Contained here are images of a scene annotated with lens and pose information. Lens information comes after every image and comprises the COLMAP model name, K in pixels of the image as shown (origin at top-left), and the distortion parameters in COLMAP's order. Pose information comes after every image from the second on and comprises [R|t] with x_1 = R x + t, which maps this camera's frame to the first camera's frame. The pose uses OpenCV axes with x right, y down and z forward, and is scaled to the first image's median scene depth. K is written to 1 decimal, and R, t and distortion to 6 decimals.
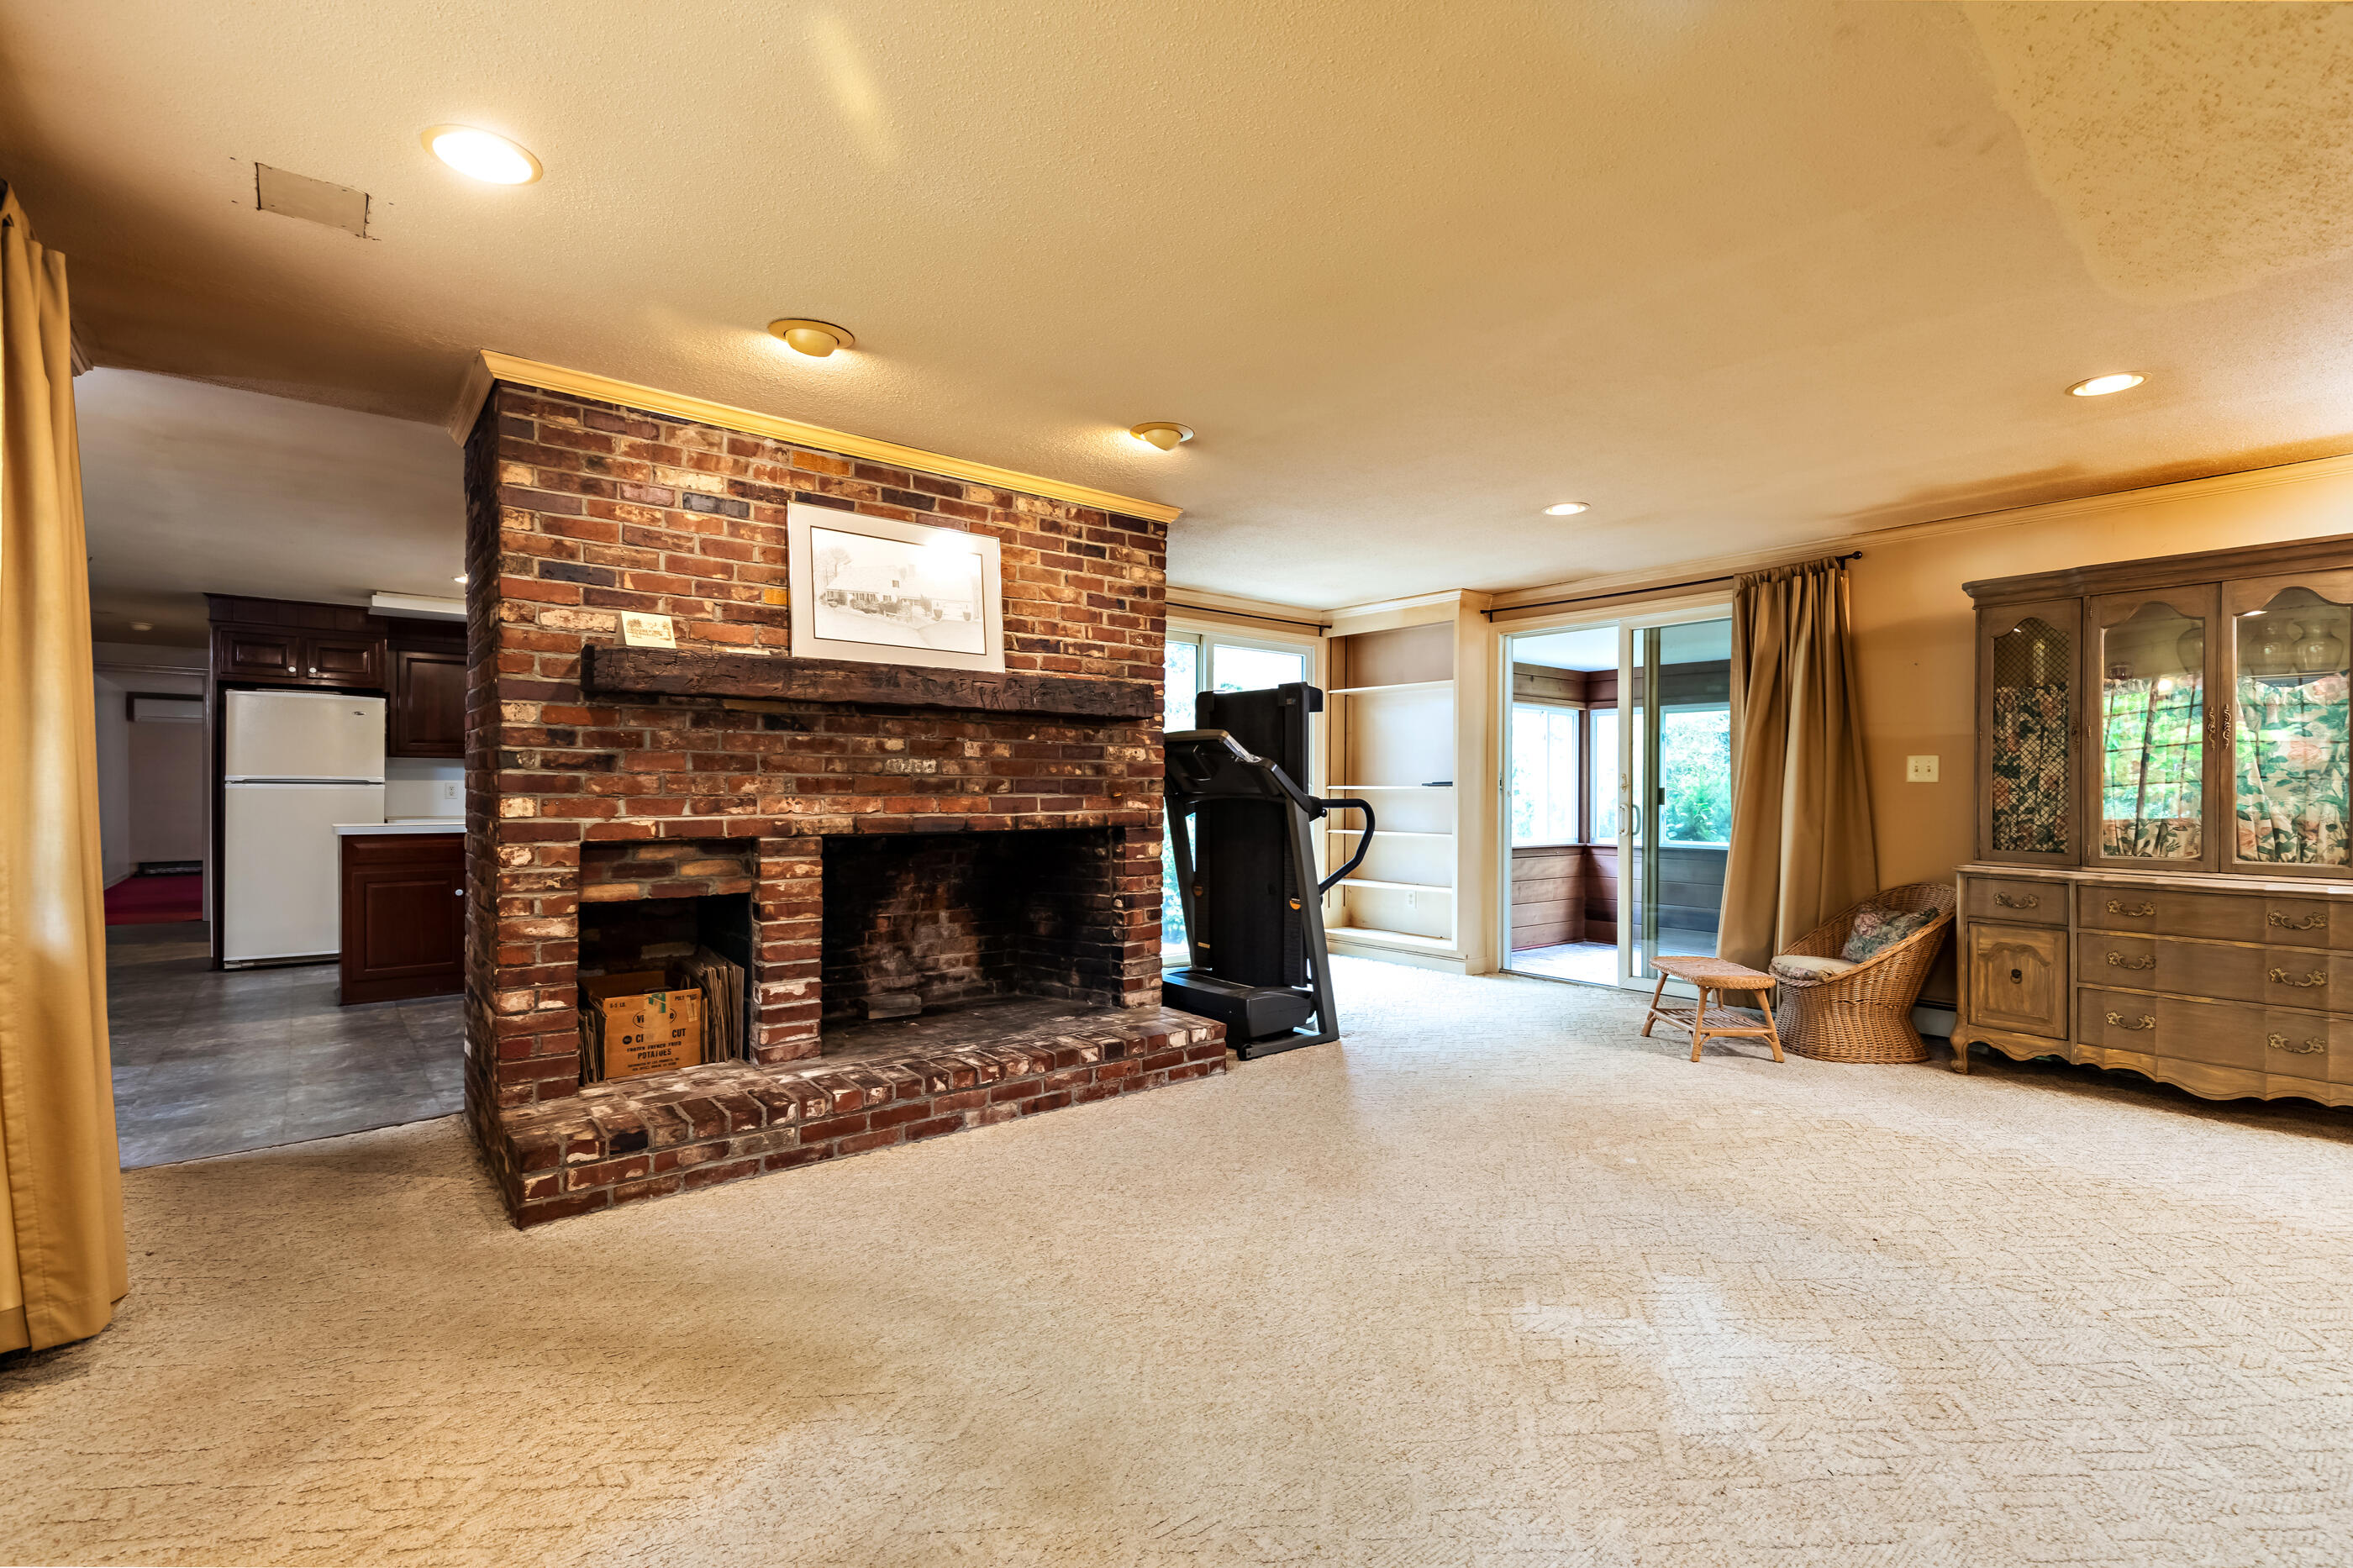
lens RADIAL K [[1039.4, 0, 1176.5], [0, 1039.4, 784.0], [0, 0, 1]] dist [0.016535, -0.000018]
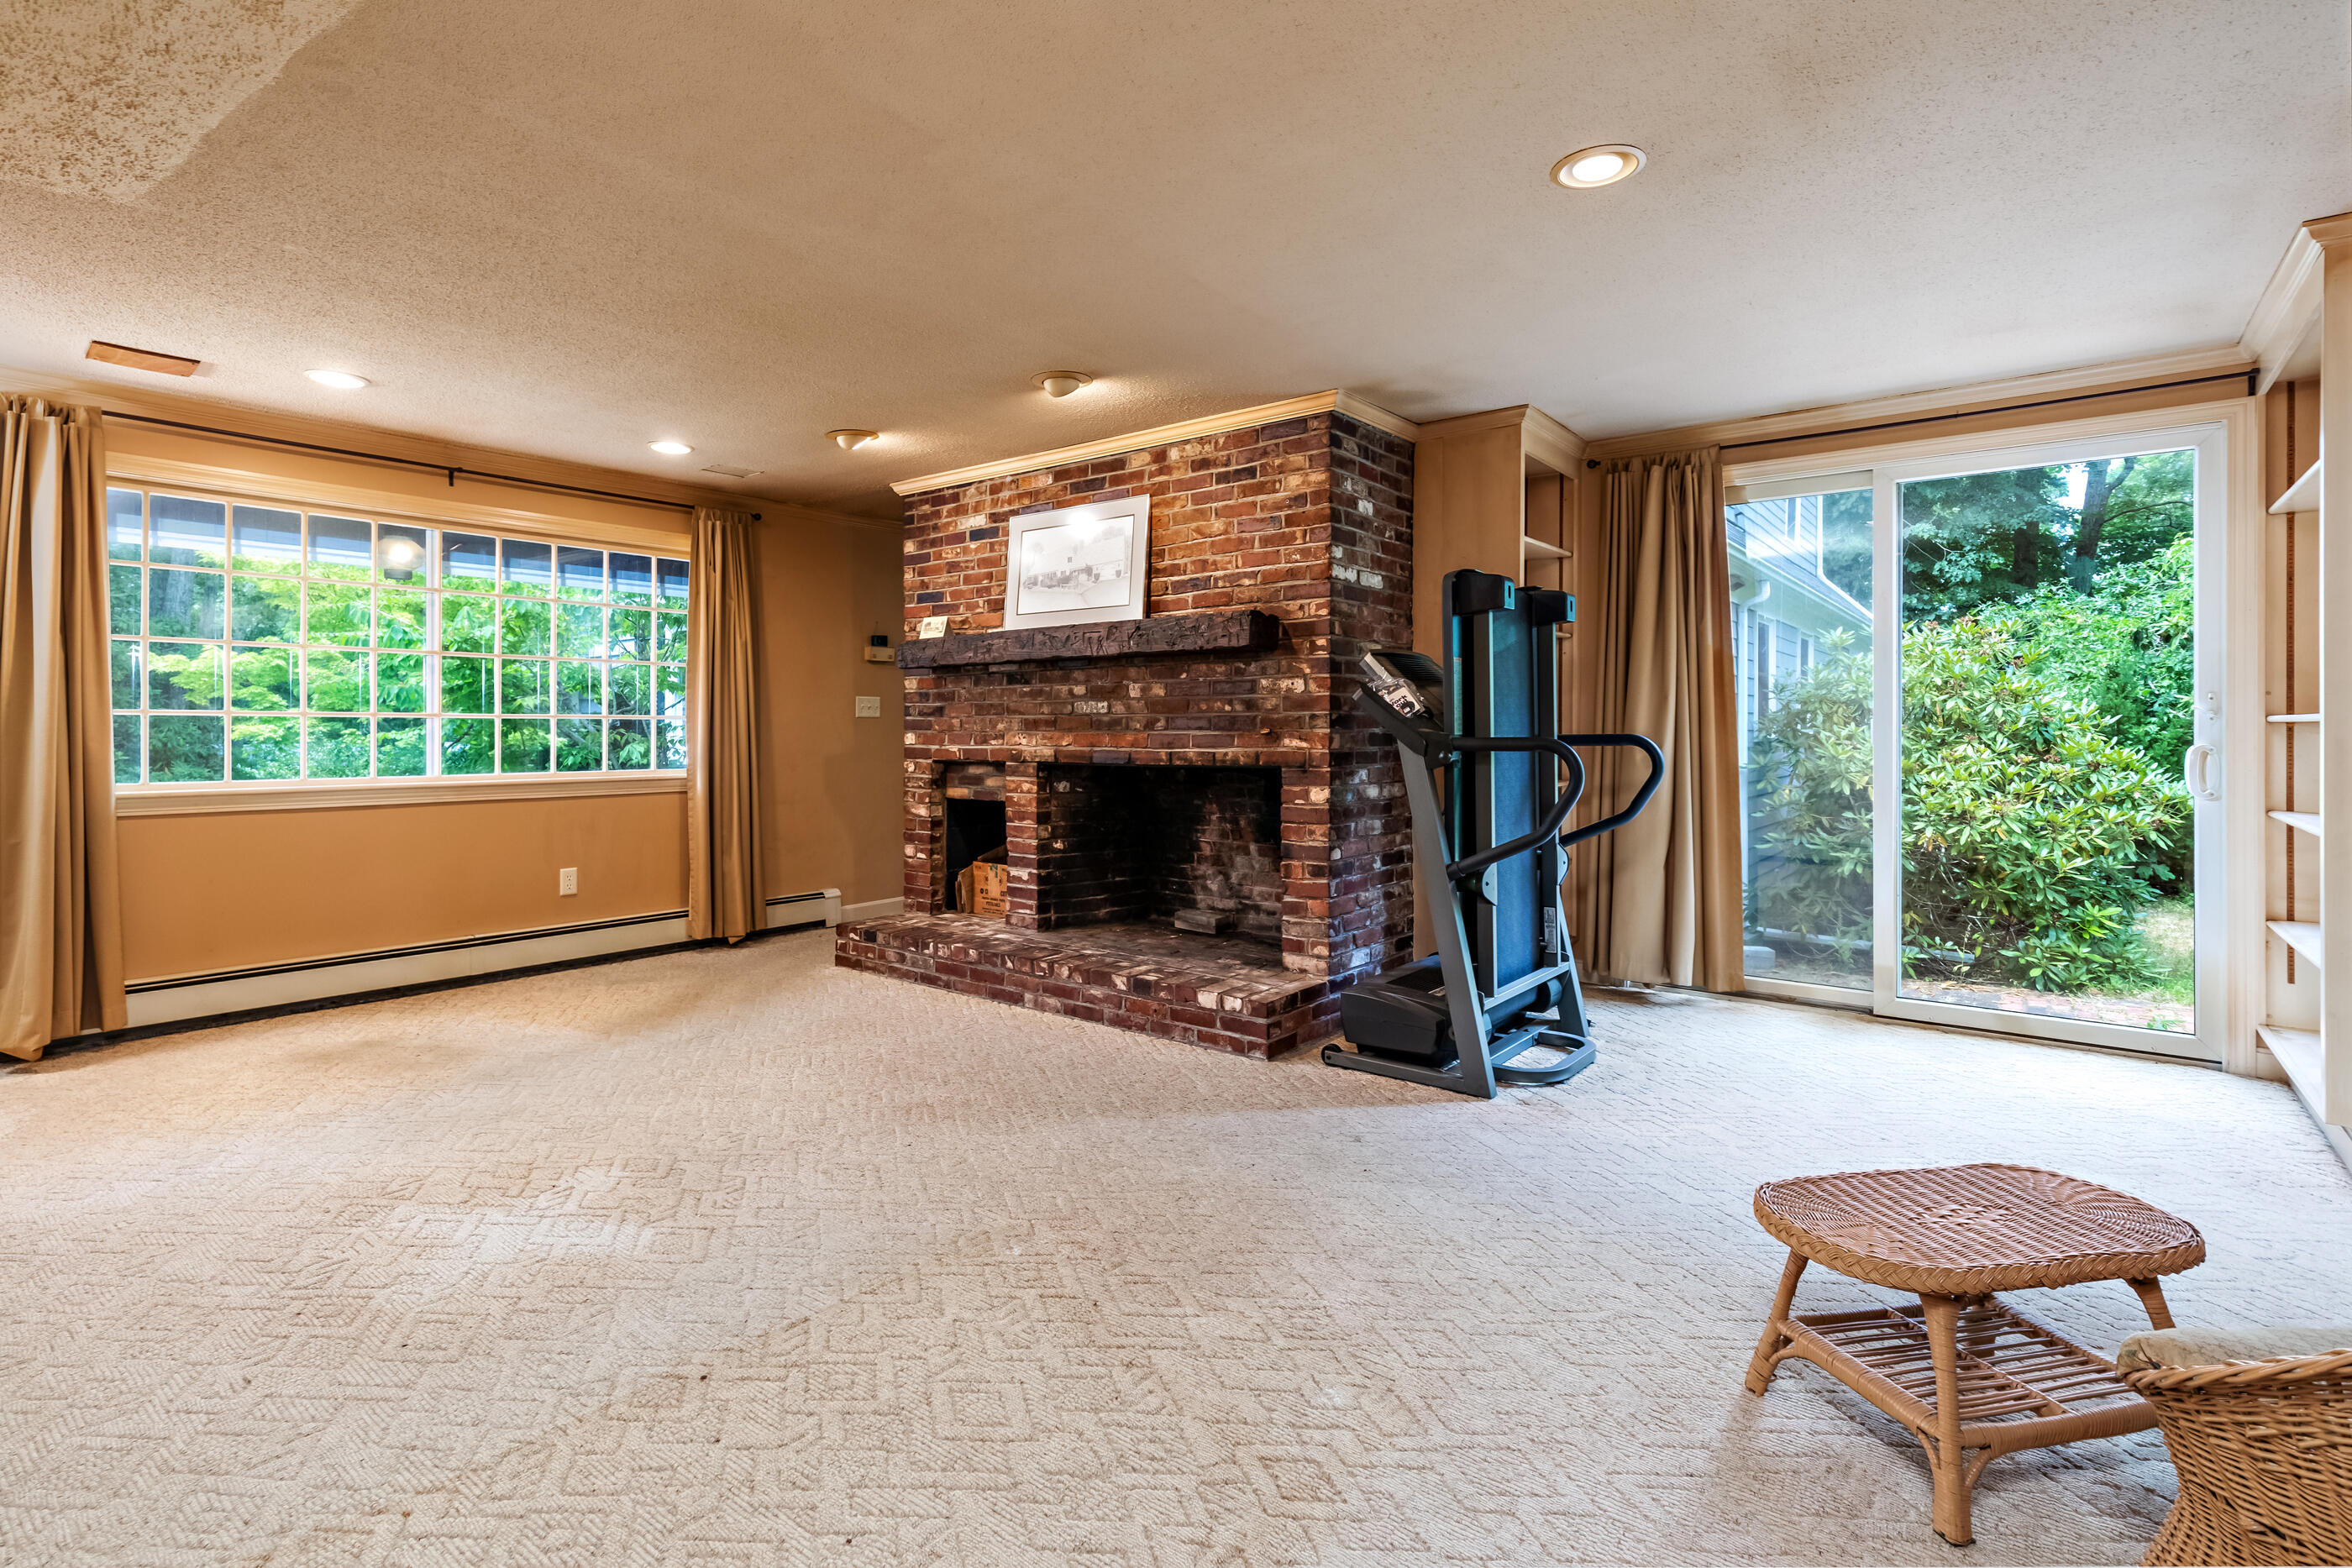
lens RADIAL K [[1133.0, 0, 1172.3], [0, 1133.0, 717.0], [0, 0, 1]] dist [0.001442, 0.000069]
pose [[0.219171, -0.014876, -0.975573, 1.022492], [0.007051, 0.999882, -0.013662, 0.012130], [0.975661, -0.003885, 0.219250, 0.797926]]
